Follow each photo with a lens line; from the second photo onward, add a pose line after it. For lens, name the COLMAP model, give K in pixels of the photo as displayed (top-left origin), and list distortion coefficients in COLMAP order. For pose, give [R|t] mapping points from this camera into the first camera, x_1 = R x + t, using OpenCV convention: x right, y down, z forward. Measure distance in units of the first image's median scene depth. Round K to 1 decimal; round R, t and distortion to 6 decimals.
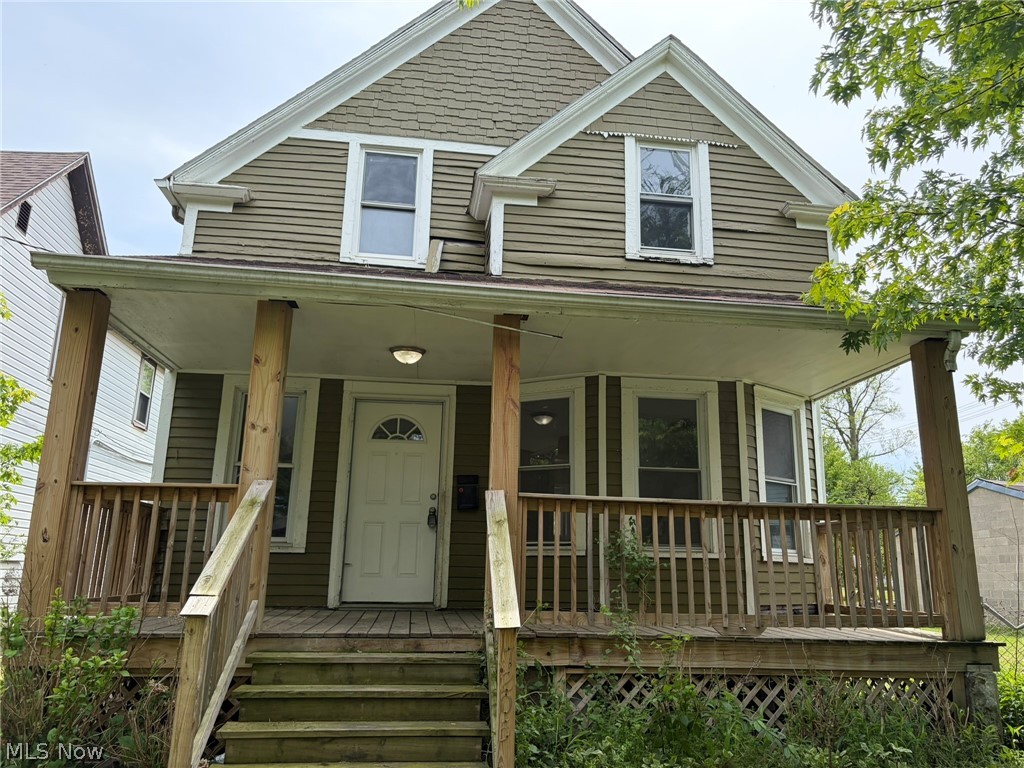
lens RADIAL K [[781.6, 0, 531.5], [0, 781.6, 383.9], [0, 0, 1]] dist [0.062585, -0.078601]
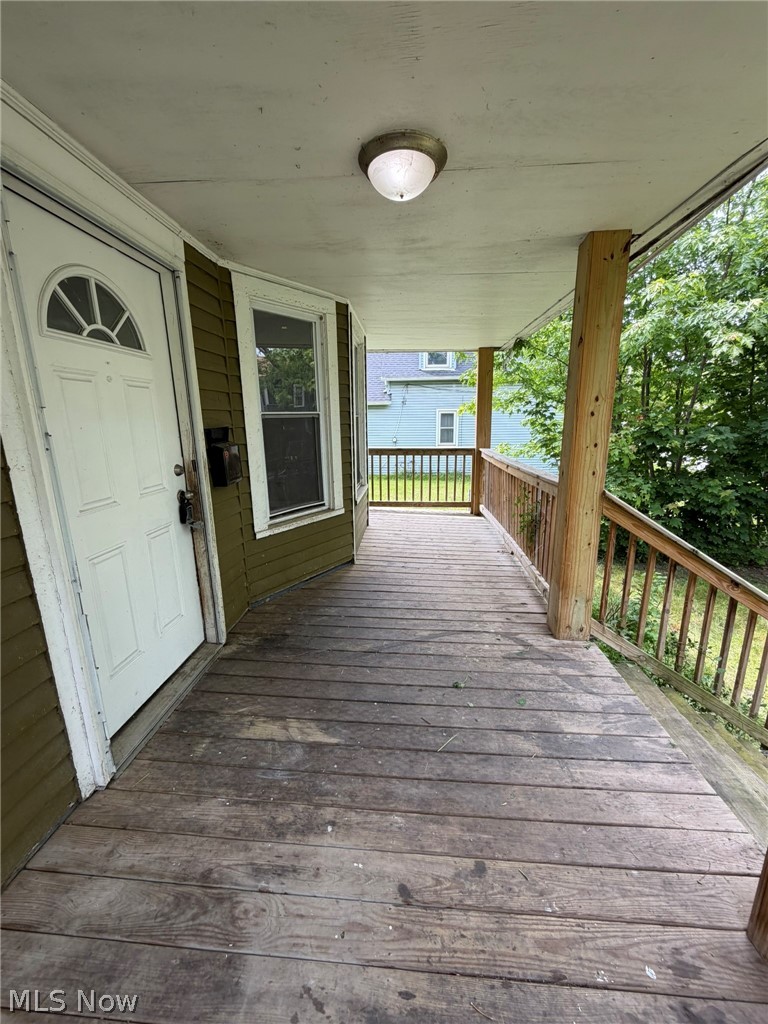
lens RADIAL K [[409.8, 0, 381.9], [0, 409.8, 509.9], [0, 0, 1]] dist [0.002365, 0.000277]
pose [[0.222280, -0.233362, 0.946643, -0.513329], [-0.223190, 0.932972, 0.282399, 0.087803], [-0.949093, -0.274053, 0.155297, 1.171980]]
